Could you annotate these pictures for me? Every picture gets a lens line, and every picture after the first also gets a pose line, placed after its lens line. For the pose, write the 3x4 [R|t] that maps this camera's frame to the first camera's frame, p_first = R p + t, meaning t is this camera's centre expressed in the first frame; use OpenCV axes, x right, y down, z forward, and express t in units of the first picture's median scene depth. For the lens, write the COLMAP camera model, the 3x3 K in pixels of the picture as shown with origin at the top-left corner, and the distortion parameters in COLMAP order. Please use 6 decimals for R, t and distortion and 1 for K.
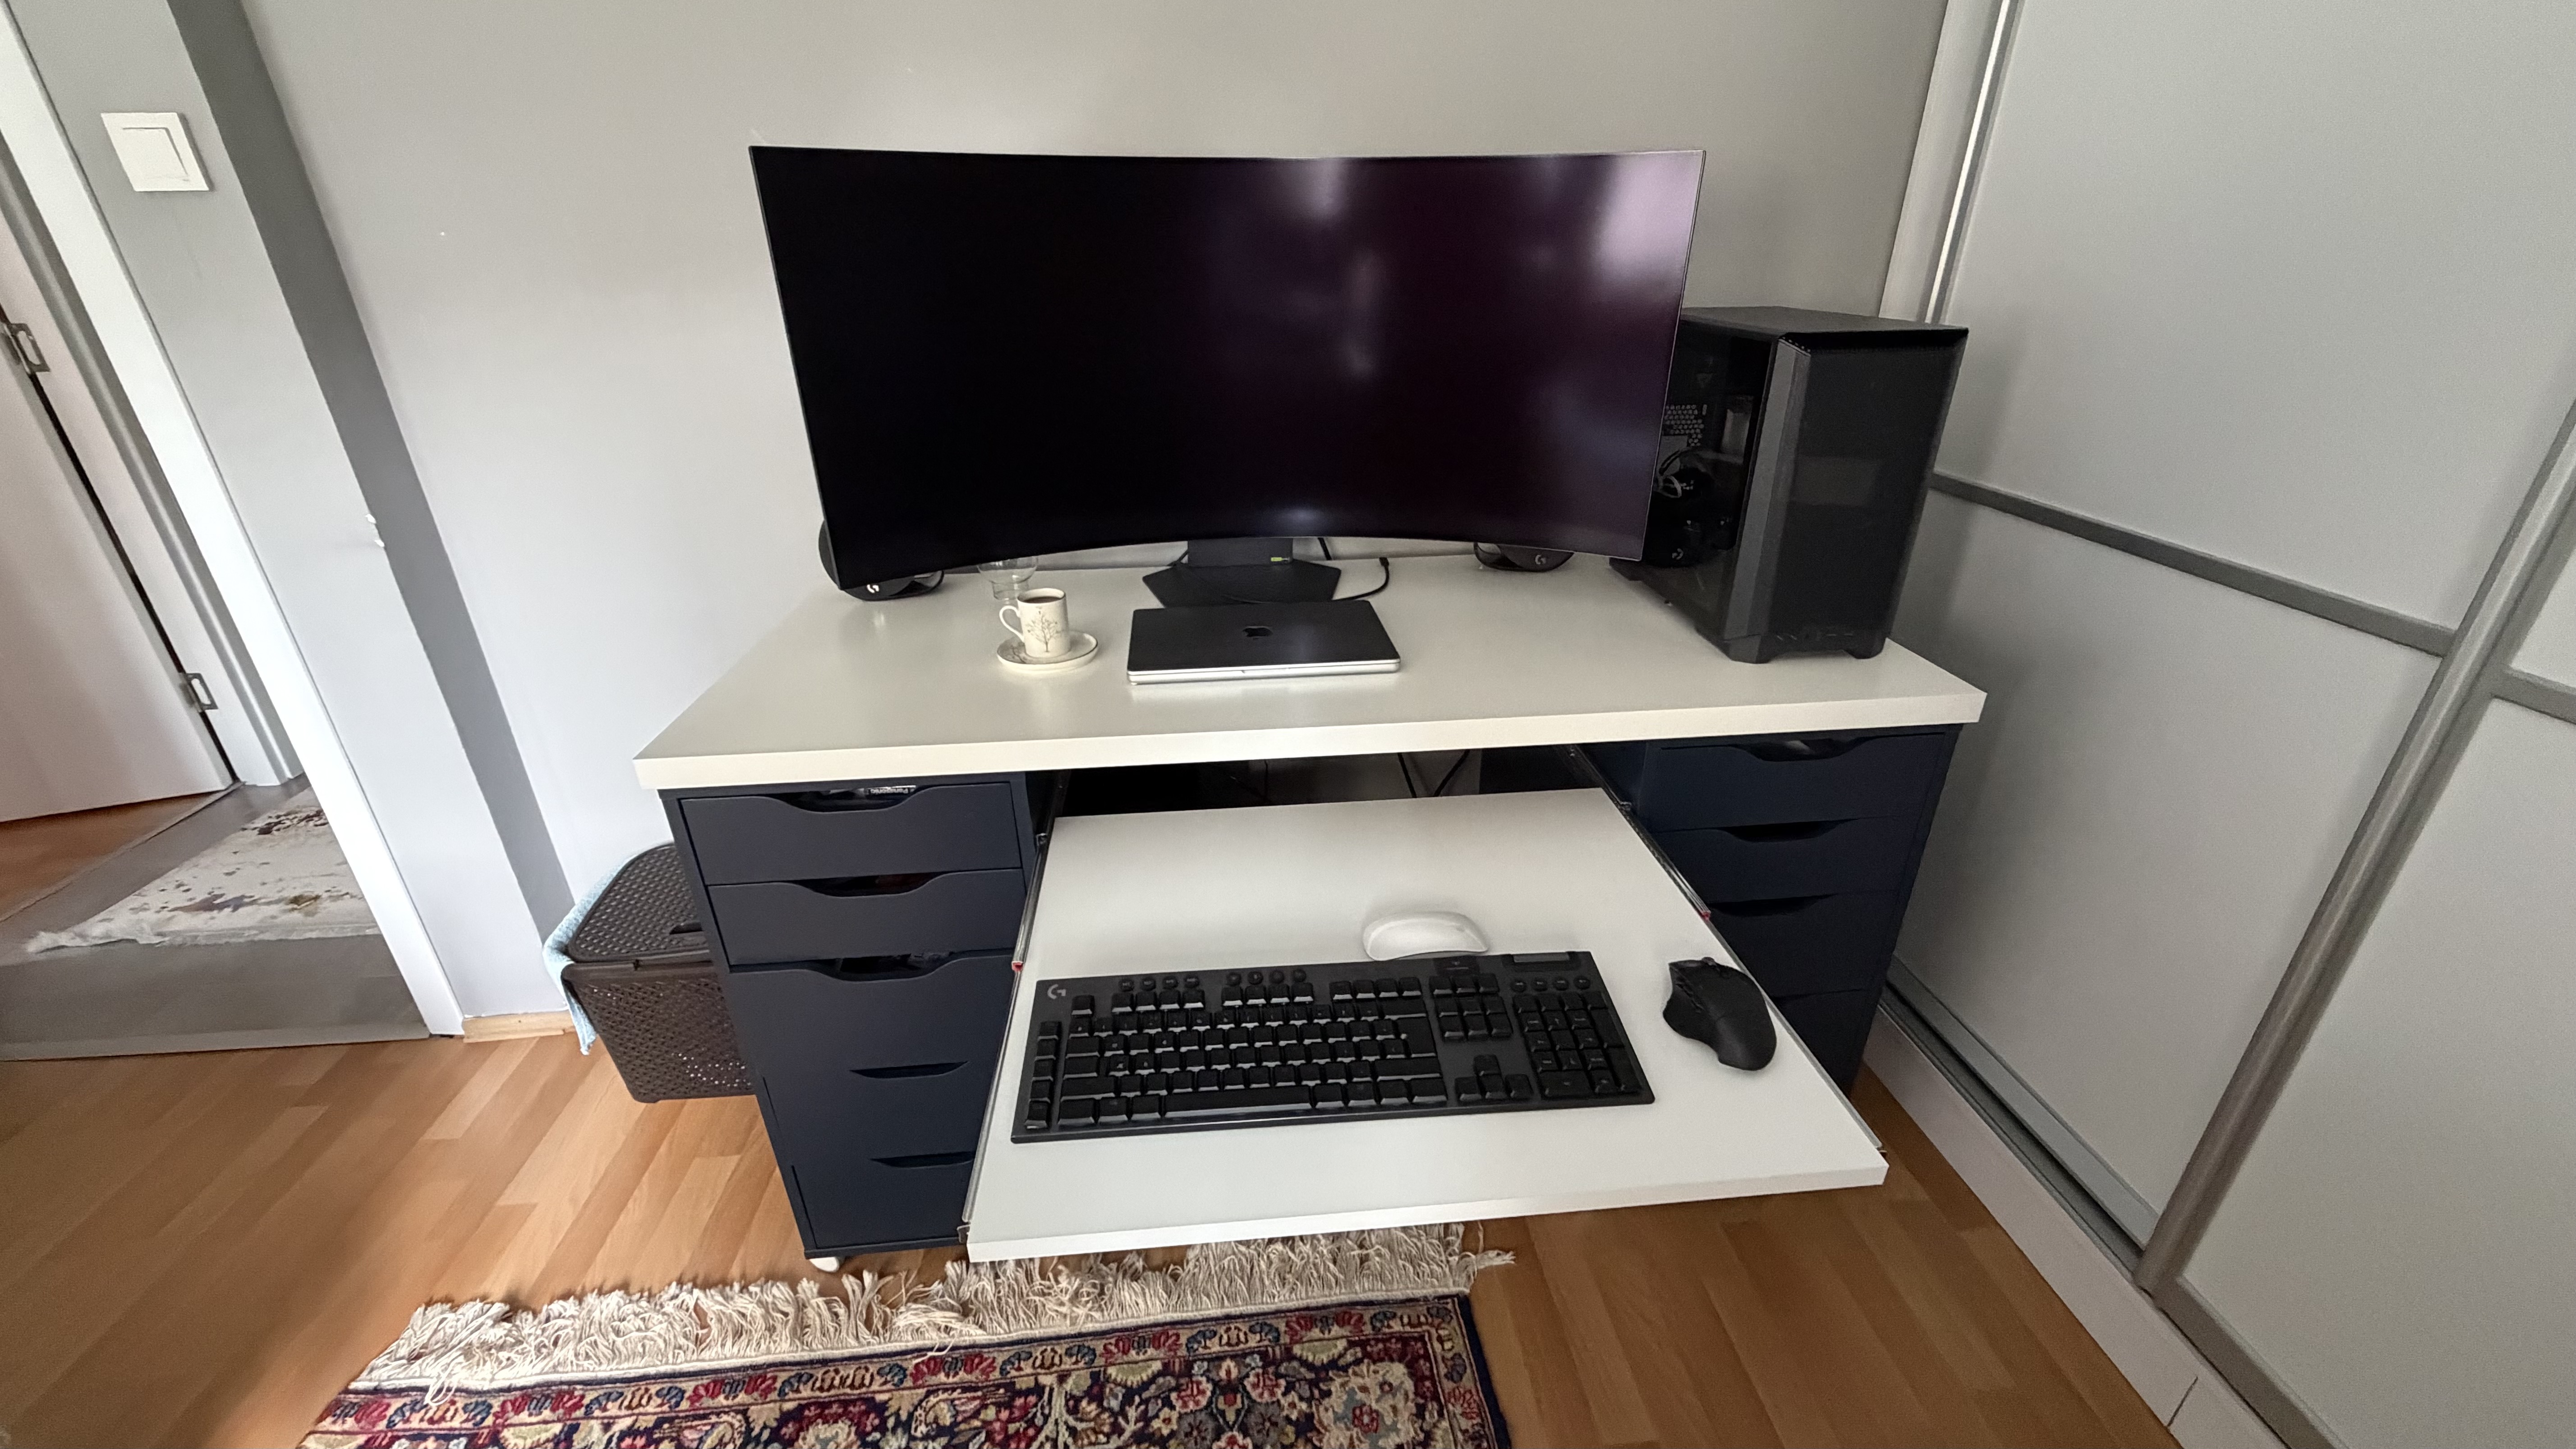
lens RADIAL K [[1047.3, 0, 1287.9], [0, 1047.3, 728.4], [0, 0, 1]] dist [0.000733, 0.000065]
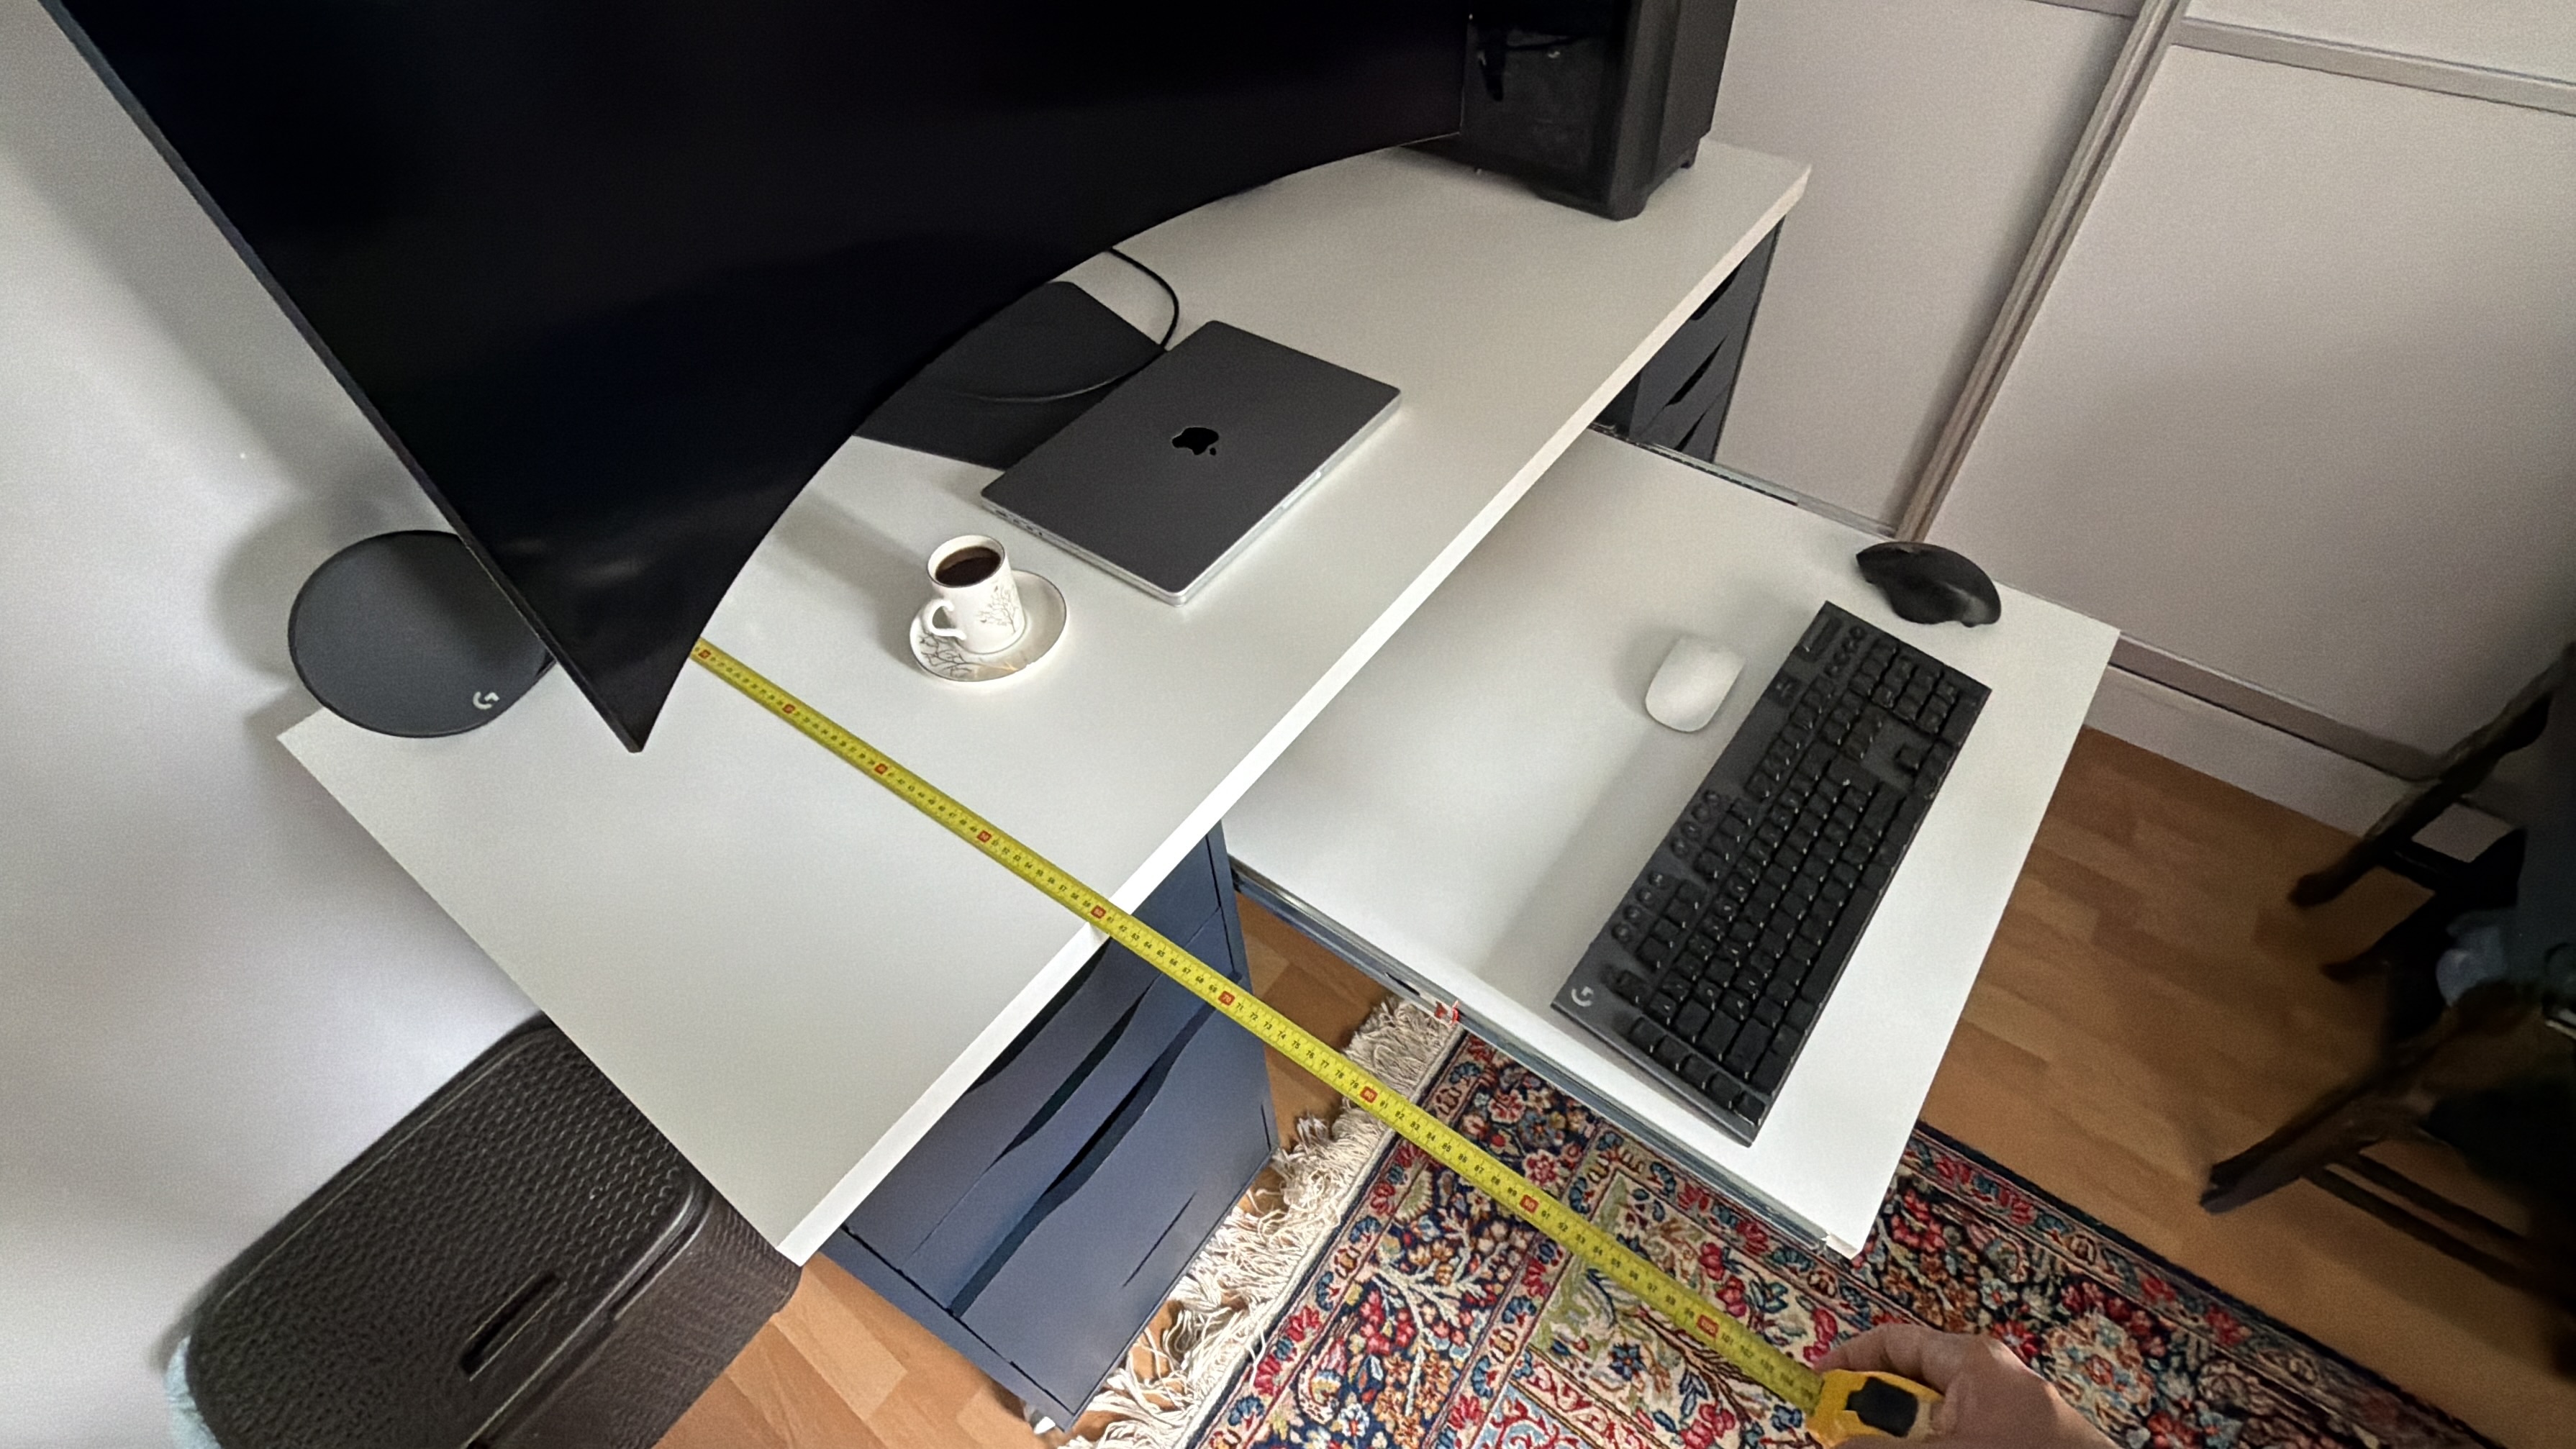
lens RADIAL K [[1161.8, 0, 1289.0], [0, 1161.8, 722.4], [0, 0, 1]] dist [-0.002814, -0.000238]
pose [[0.668927, -0.589682, 0.452562, -0.464170], [0.365850, 0.791164, 0.490115, -0.315156], [-0.647063, -0.162281, 0.744966, 0.351031]]
